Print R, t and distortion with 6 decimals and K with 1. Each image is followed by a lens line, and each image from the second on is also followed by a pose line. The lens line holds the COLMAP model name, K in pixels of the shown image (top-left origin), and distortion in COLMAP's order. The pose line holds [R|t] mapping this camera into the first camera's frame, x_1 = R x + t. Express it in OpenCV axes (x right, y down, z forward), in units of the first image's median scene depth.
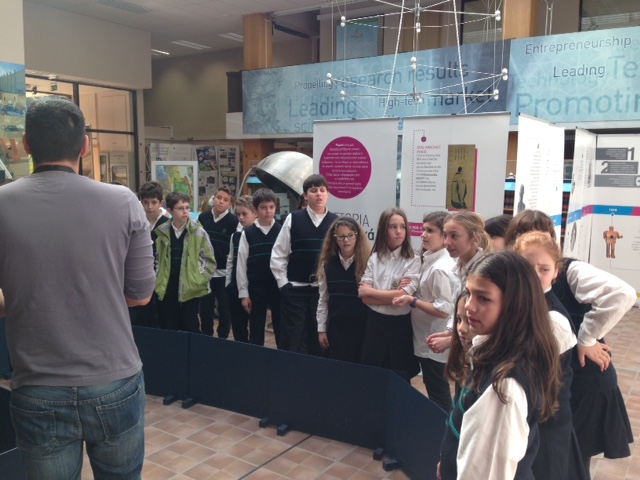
lens RADIAL K [[589.0, 0, 320.0], [0, 589.0, 240.0], [0, 0, 1]] dist [0.183990, -0.315995]
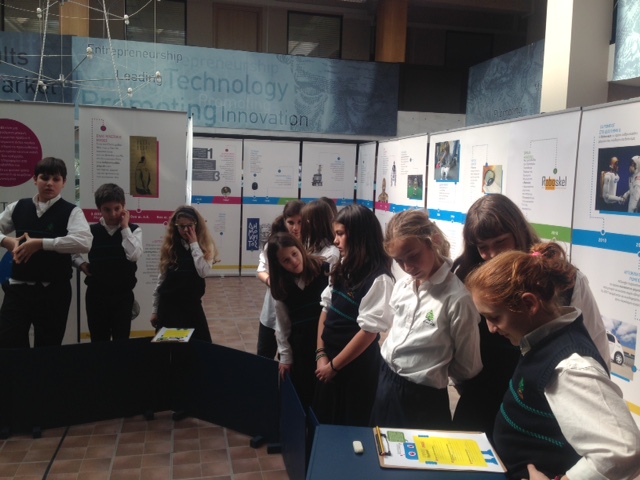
lens RADIAL K [[589.0, 0, 320.0], [0, 589.0, 240.0], [0, 0, 1]] dist [0.183990, -0.315995]
pose [[0.681083, -0.069741, 0.728878, -0.231354], [0.069719, 0.997108, 0.030258, 0.012782], [-0.728880, 0.030209, 0.683975, 0.009541]]
